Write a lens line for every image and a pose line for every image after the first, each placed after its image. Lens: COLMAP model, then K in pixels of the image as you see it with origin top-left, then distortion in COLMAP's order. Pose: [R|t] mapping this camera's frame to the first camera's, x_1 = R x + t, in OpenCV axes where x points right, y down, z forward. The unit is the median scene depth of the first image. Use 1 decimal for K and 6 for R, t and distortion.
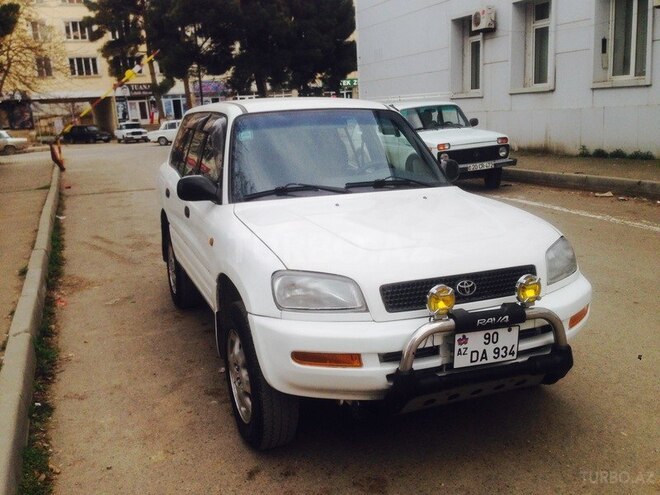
lens RADIAL K [[604.6, 0, 330.0], [0, 604.6, 247.5], [0, 0, 1]] dist [0.100803, -0.193170]
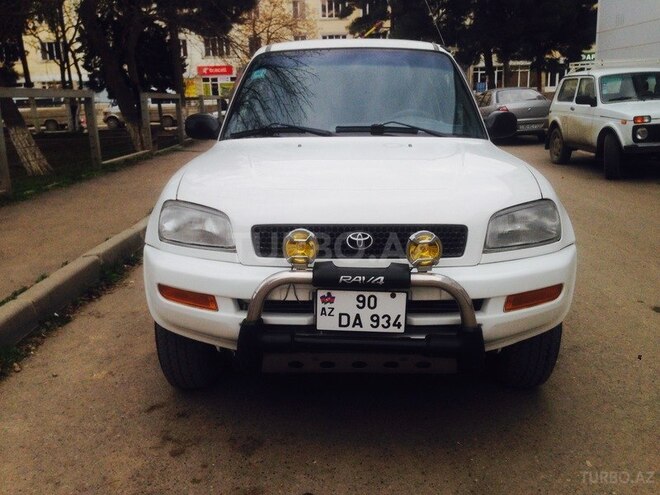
lens RADIAL K [[604.6, 0, 330.0], [0, 604.6, 247.5], [0, 0, 1]] dist [0.100803, -0.193170]
pose [[0.921859, 0.113058, -0.370667, 0.509935], [-0.100664, 0.993525, 0.052683, 0.036307], [0.374223, -0.011253, 0.927270, 0.213373]]
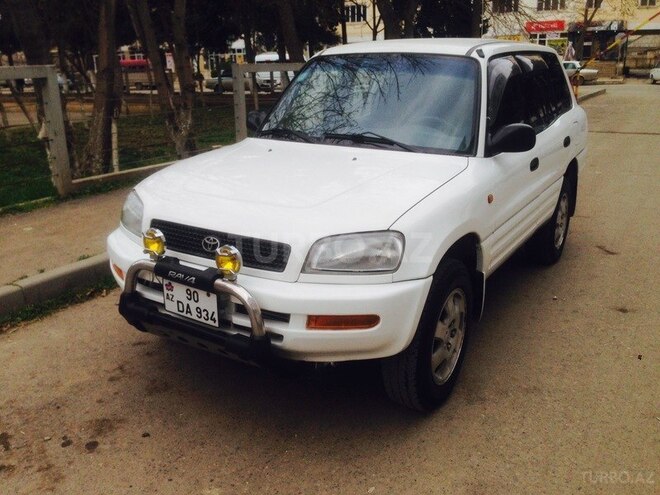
lens RADIAL K [[604.6, 0, 330.0], [0, 604.6, 247.5], [0, 0, 1]] dist [0.100803, -0.193170]
pose [[0.604873, 0.266753, -0.750314, 1.115726], [-0.186062, 0.963487, 0.192546, -0.159614], [0.774280, 0.023139, 0.632420, 0.534871]]
